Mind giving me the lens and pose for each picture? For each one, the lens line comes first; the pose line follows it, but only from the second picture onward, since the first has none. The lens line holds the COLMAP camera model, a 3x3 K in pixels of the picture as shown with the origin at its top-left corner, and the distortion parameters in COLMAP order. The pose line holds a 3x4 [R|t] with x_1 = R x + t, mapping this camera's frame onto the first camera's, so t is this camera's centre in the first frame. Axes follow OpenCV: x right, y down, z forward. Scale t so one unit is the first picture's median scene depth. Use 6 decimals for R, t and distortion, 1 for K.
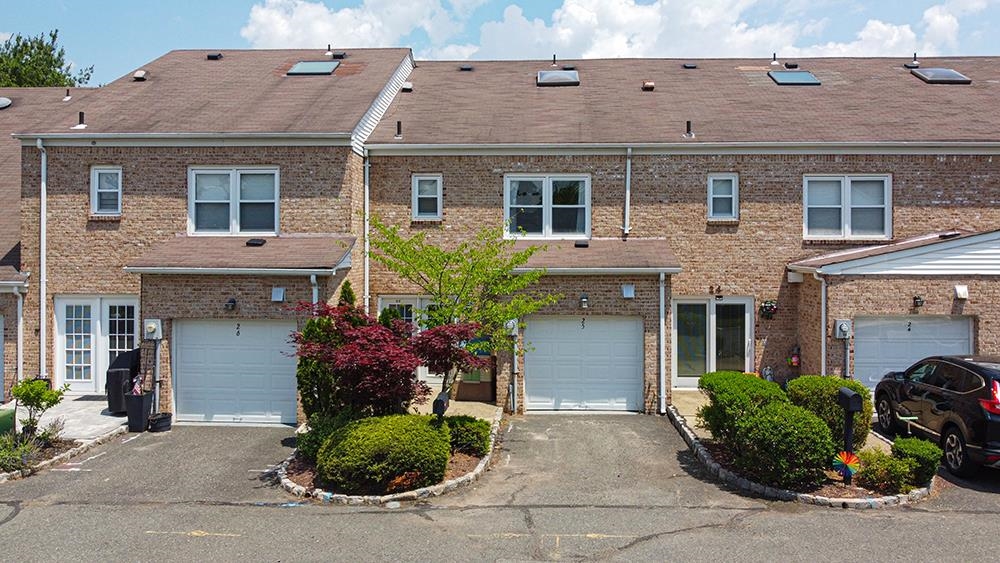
lens RADIAL K [[809.8, 0, 506.8], [0, 809.8, 281.3], [0, 0, 1]] dist [-0.006737, -0.001476]
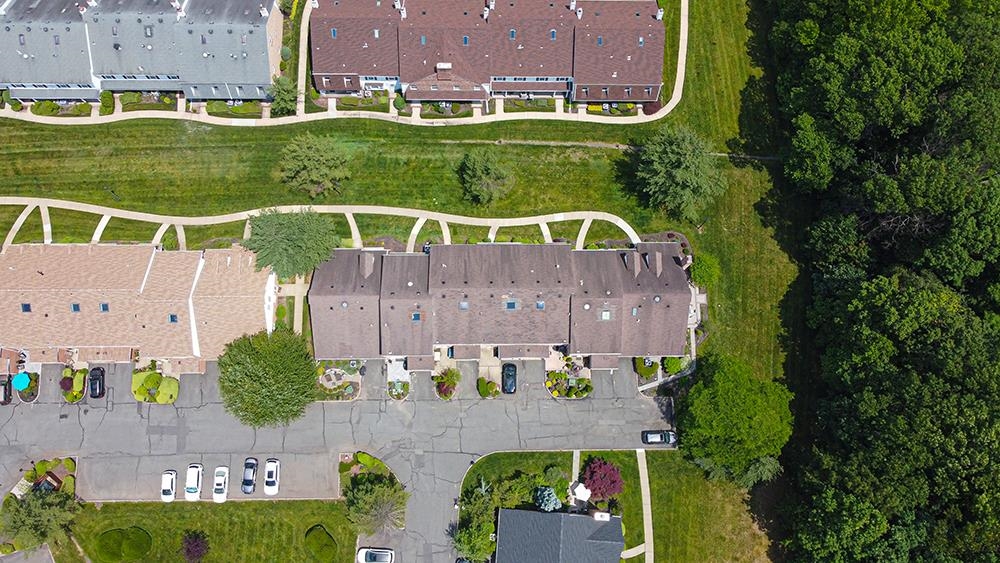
lens RADIAL K [[809.8, 0, 506.8], [0, 809.8, 281.3], [0, 0, 1]] dist [-0.006737, -0.001476]
pose [[0.997483, -0.048460, 0.051760, 0.105219], [-0.041642, 0.190456, 0.980812, -6.906038], [-0.057388, -0.980499, 0.187959, 0.295294]]
